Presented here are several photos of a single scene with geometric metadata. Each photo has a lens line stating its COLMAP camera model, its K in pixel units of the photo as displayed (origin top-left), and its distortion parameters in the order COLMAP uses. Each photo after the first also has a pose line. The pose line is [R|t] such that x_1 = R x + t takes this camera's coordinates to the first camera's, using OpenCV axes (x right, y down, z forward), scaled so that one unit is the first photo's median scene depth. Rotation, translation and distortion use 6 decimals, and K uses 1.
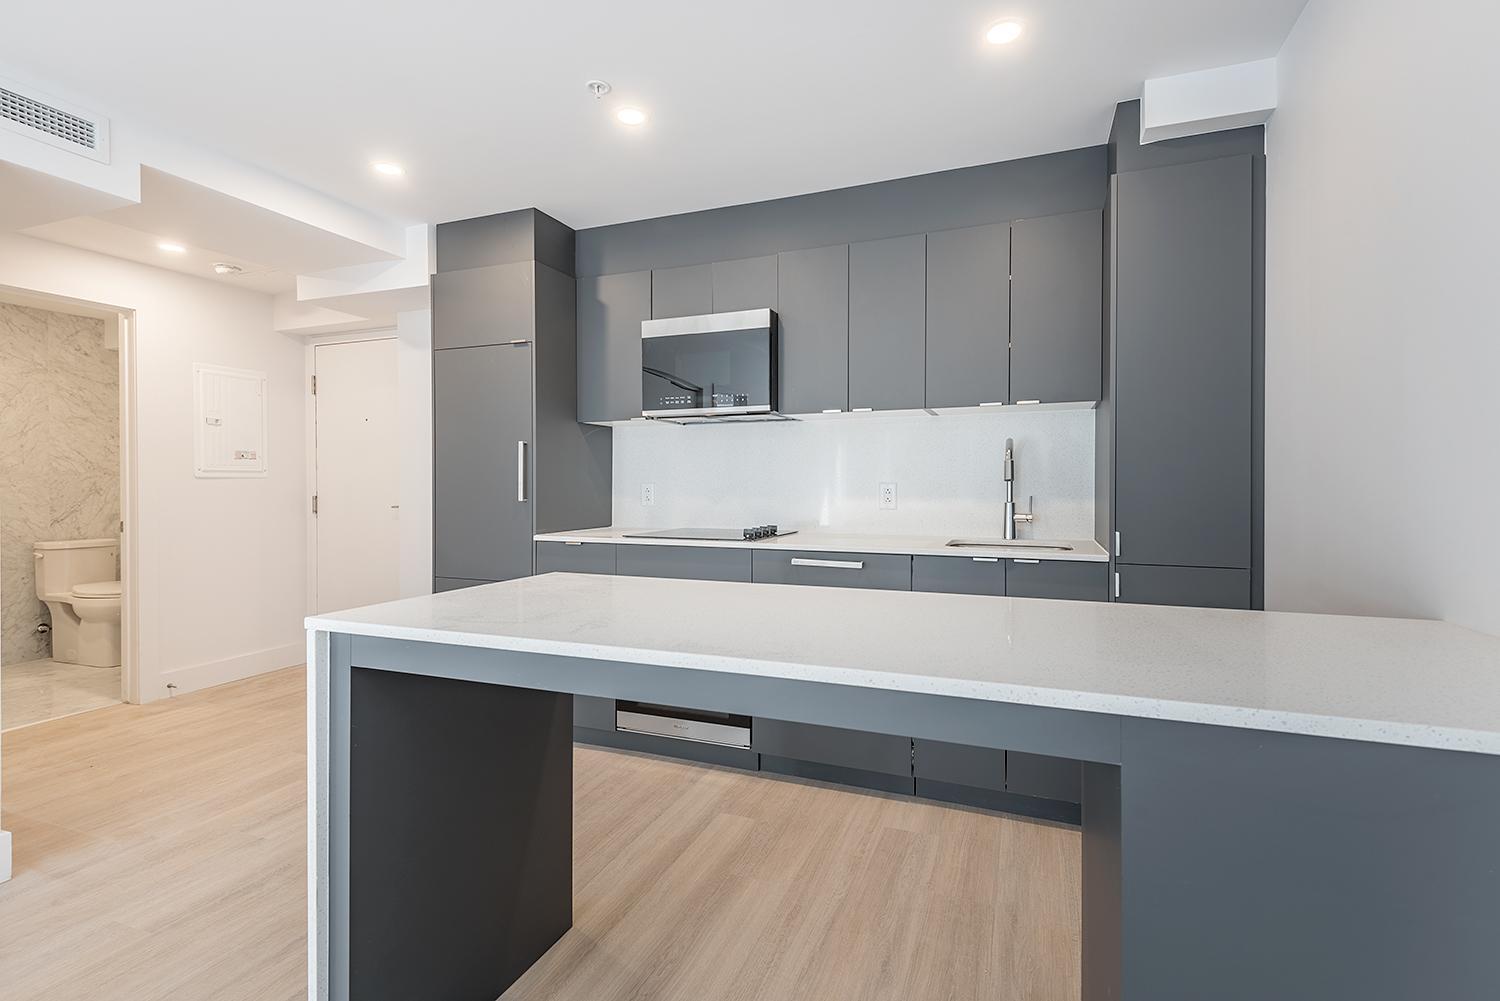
lens RADIAL K [[685.0, 0, 751.8], [0, 685.0, 487.2], [0, 0, 1]] dist [0.023139, -0.006745]
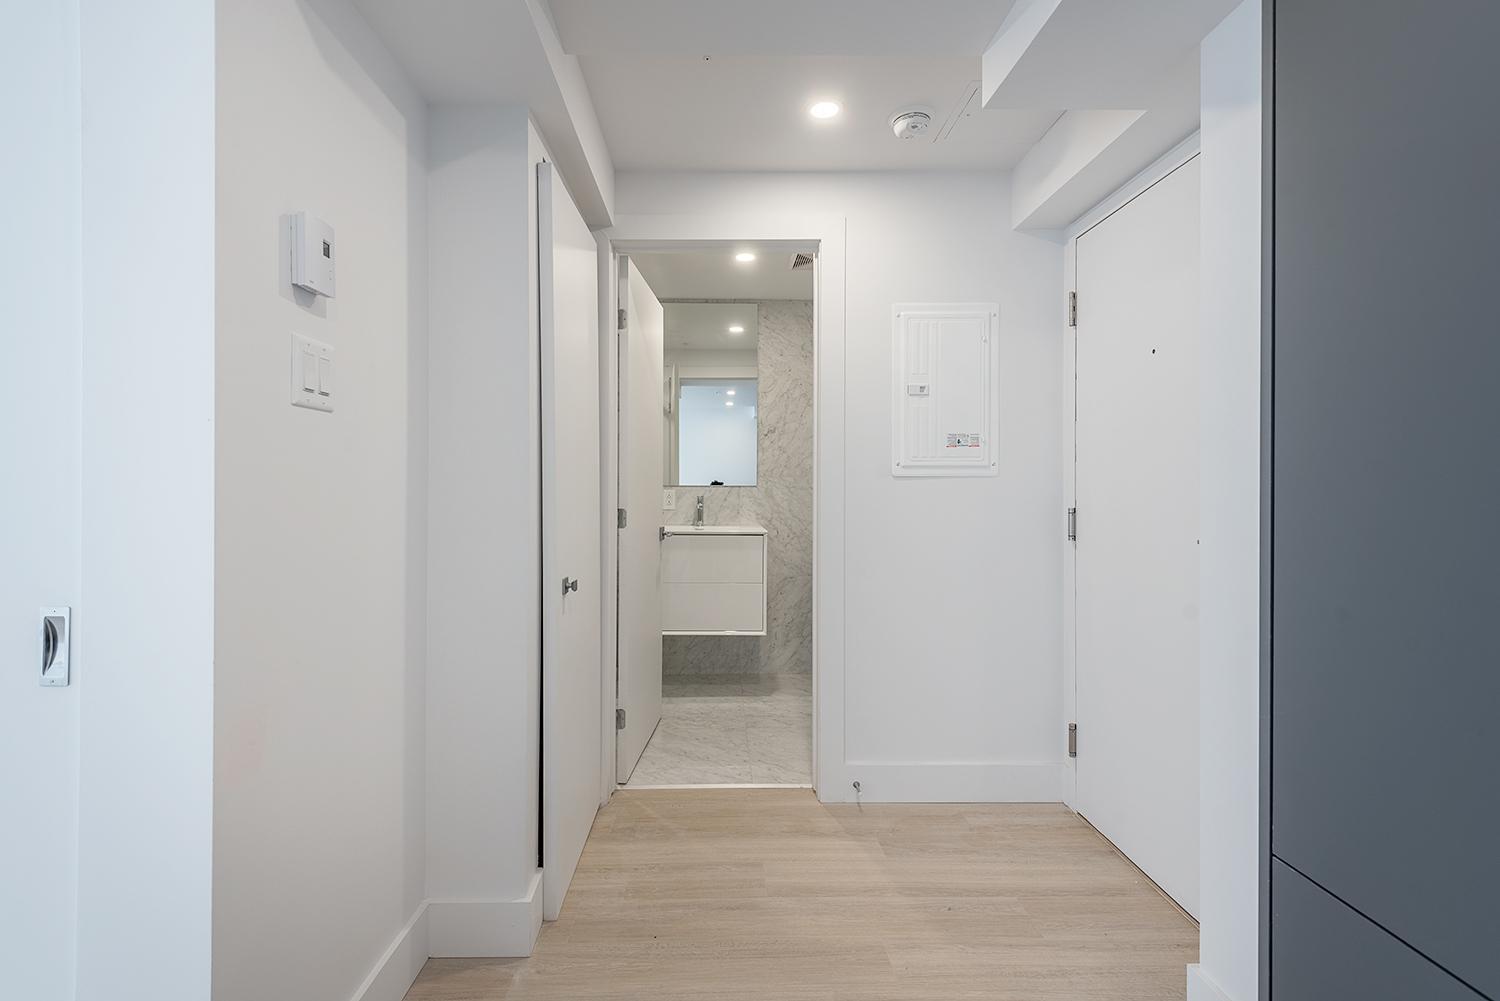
lens RADIAL K [[688.6, 0, 728.6], [0, 688.6, 478.4], [0, 0, 1]] dist [0.070014, -0.039224]
pose [[0.378364, -0.009212, -0.925611, -0.309680], [-0.009997, 0.999852, -0.014037, -0.001741], [0.925603, 0.014564, 0.378216, 0.758266]]
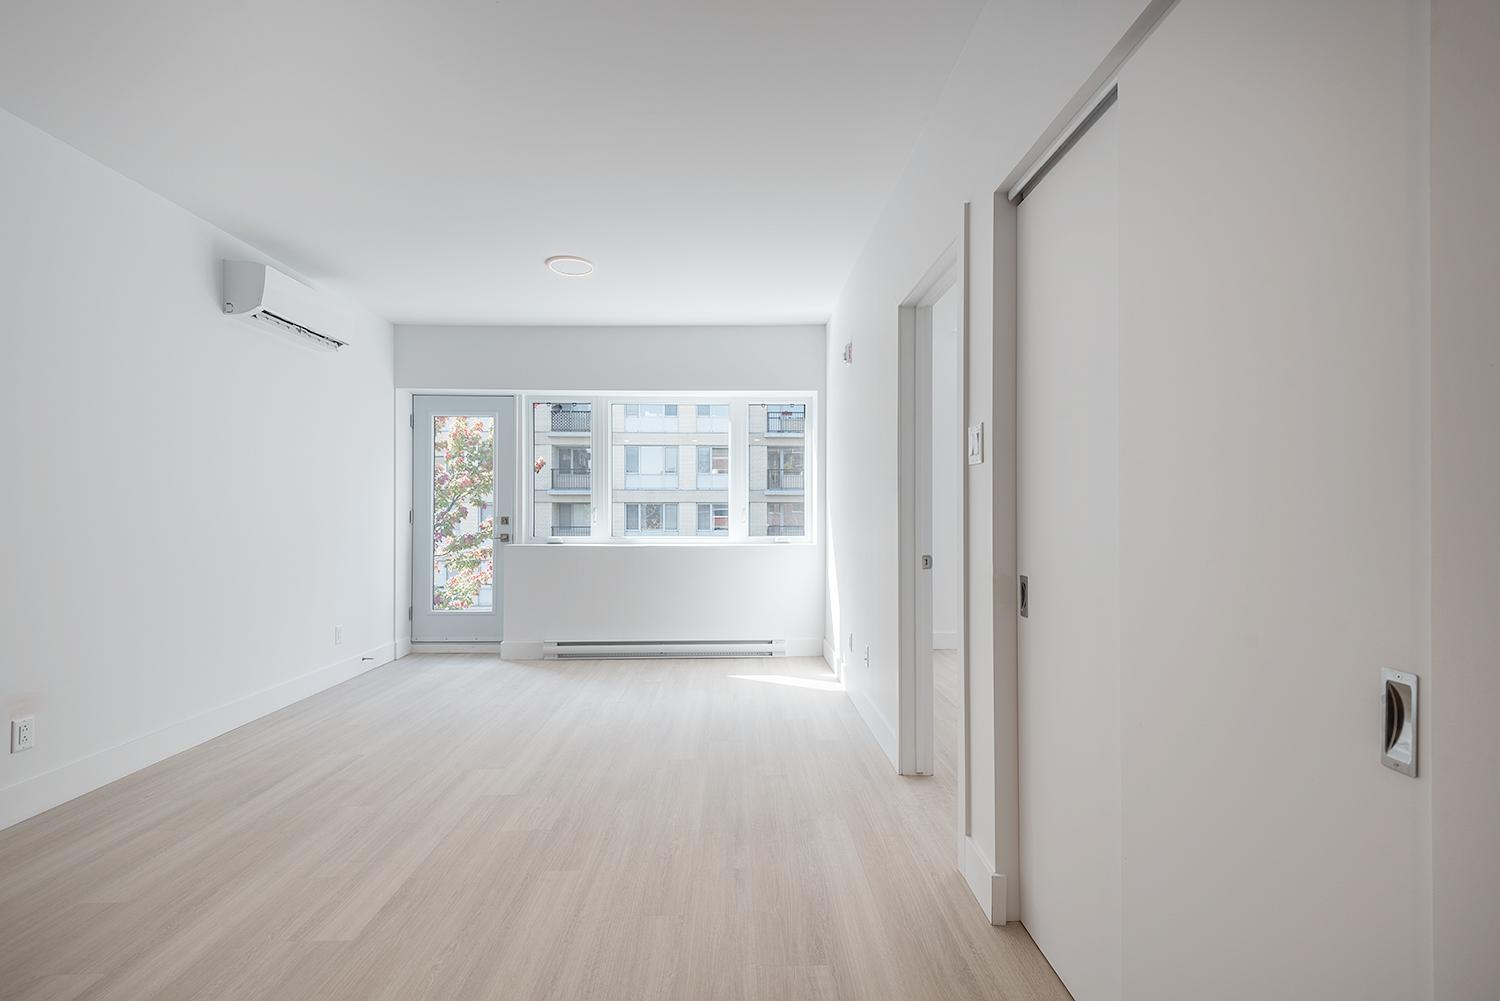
lens RADIAL K [[675.3, 0, 747.3], [0, 675.3, 517.3], [0, 0, 1]] dist [0.012368, -0.000423]
pose [[-0.921829, -0.000350, -0.387596, -0.425700], [-0.005410, 0.999914, 0.011963, -0.001694], [0.387558, 0.013124, -0.921752, 0.729452]]
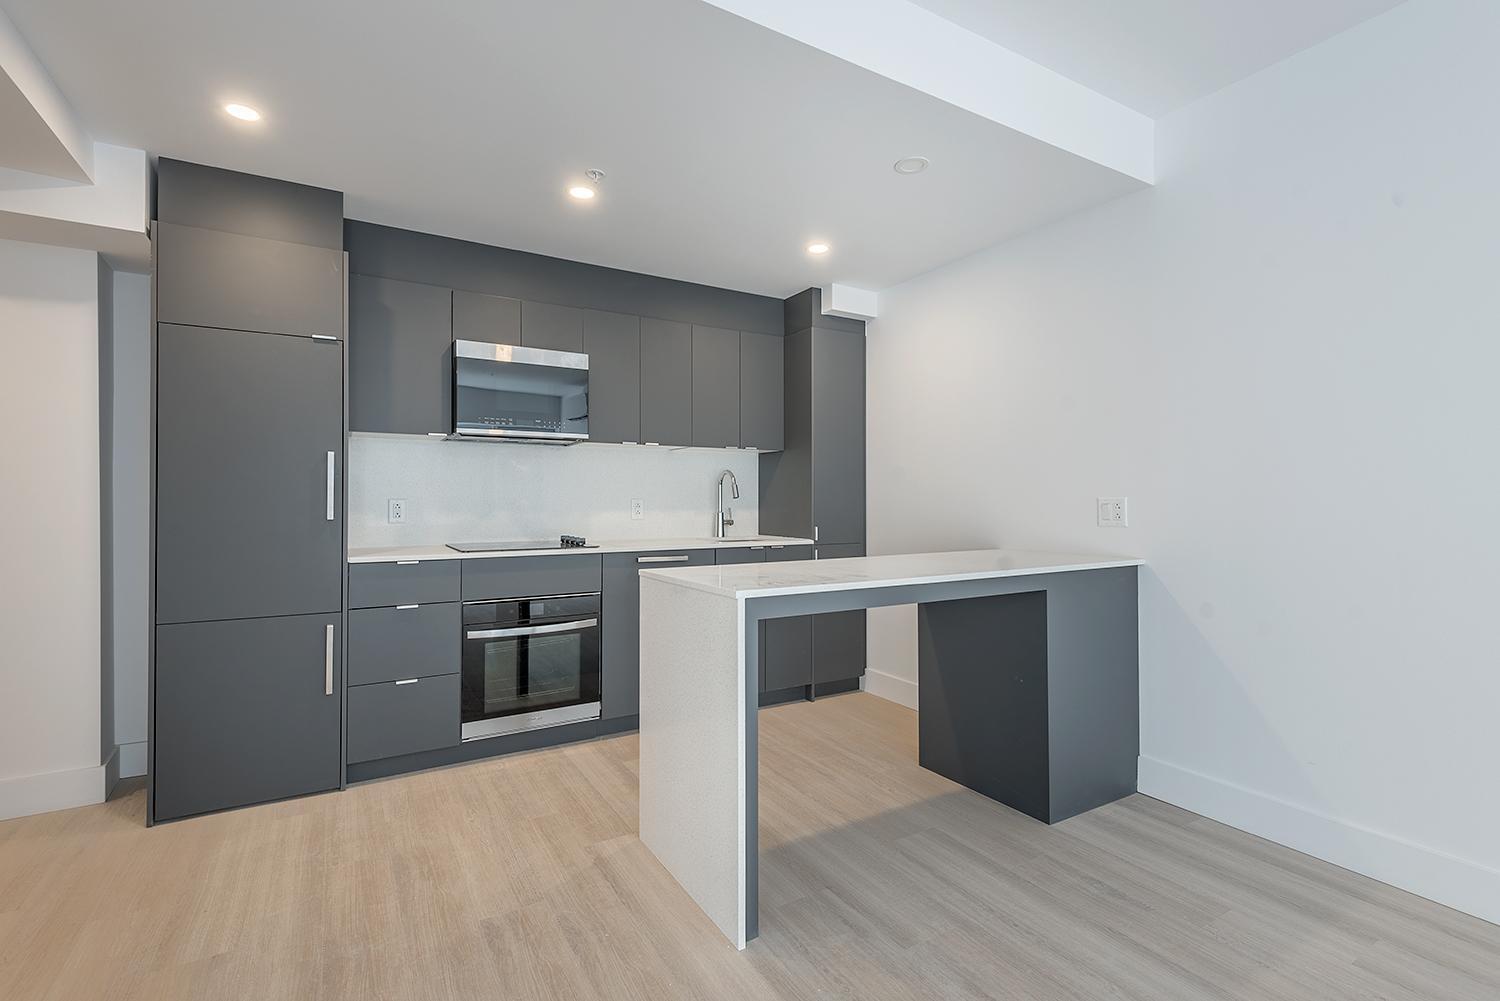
lens RADIAL K [[680.1, 0, 766.1], [0, 680.1, 497.1], [0, 0, 1]] dist [0.025513, -0.014058]
pose [[0.604460, 0.002969, 0.796630, -0.704497], [0.003845, 0.999971, -0.006645, -0.000731], [-0.796626, 0.007080, 0.604431, 0.028383]]
